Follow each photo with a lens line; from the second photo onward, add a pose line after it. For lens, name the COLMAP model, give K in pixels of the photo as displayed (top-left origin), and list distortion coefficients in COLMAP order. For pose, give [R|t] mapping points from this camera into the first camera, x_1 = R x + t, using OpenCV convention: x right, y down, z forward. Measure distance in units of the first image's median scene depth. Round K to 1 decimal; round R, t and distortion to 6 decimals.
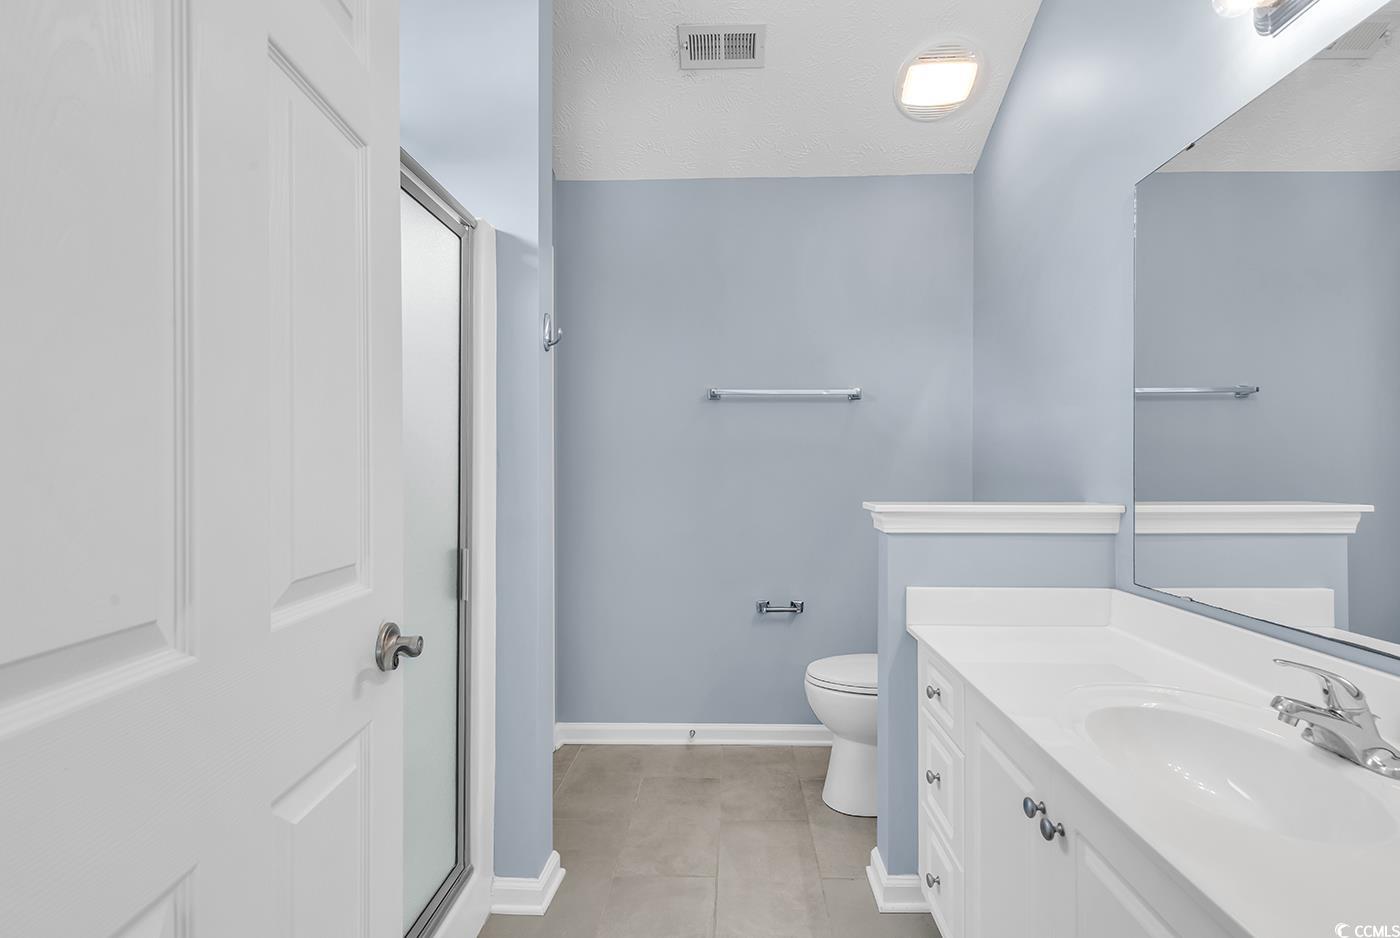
lens RADIAL K [[628.8, 0, 703.2], [0, 628.8, 470.6], [0, 0, 1]] dist [0.011832, -0.003376]
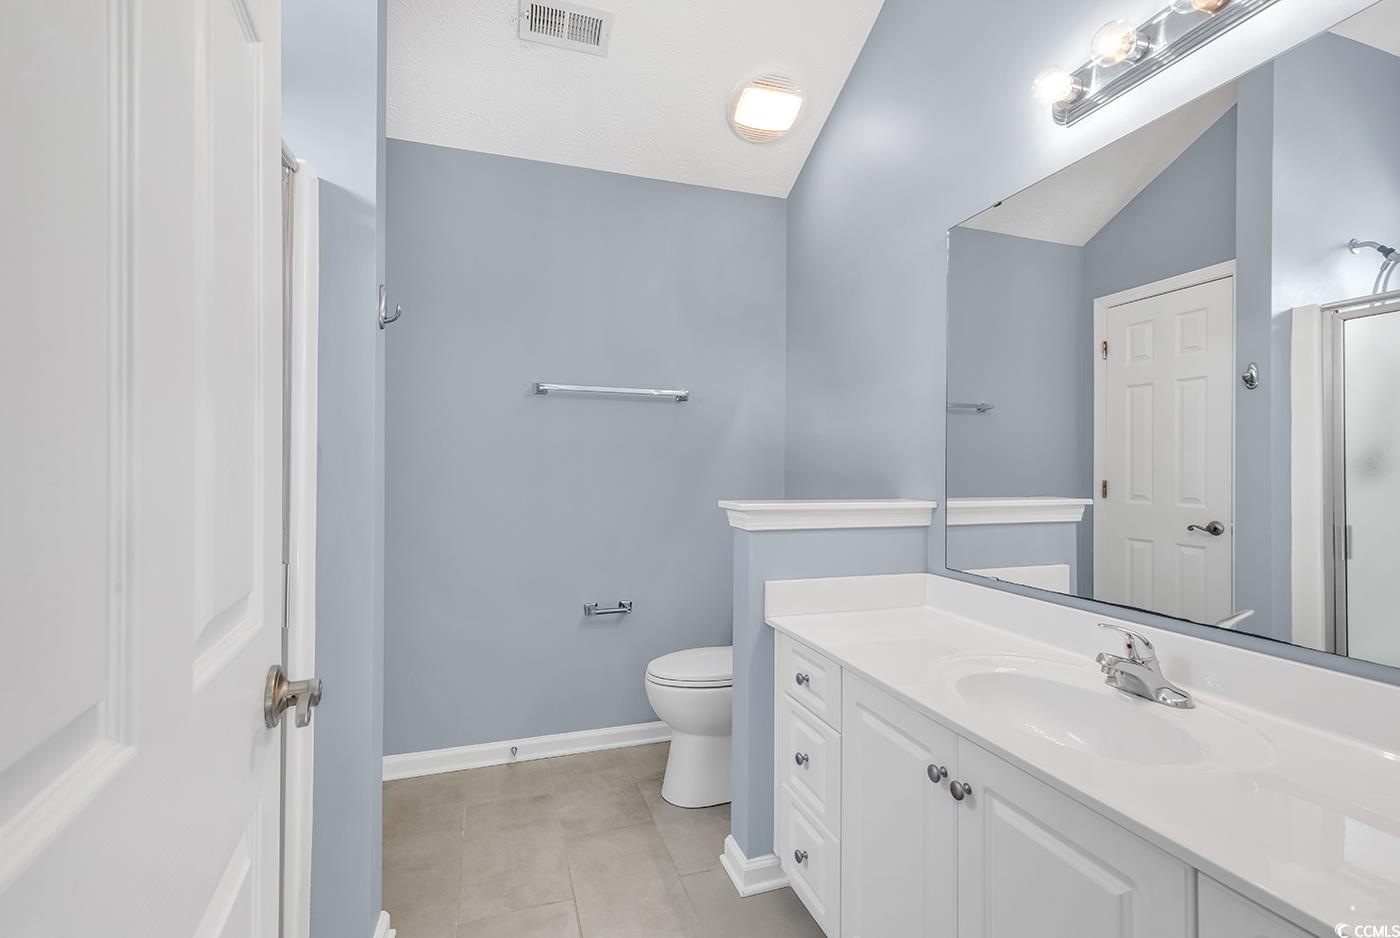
lens RADIAL K [[628.8, 0, 697.9], [0, 628.8, 467.4], [0, 0, 1]] dist [0.011832, -0.003376]
pose [[0.941144, 0.006873, 0.337935, -0.131056], [-0.006025, 0.999976, -0.003557, -0.001064], [-0.337951, 0.001312, 0.941163, 0.045299]]
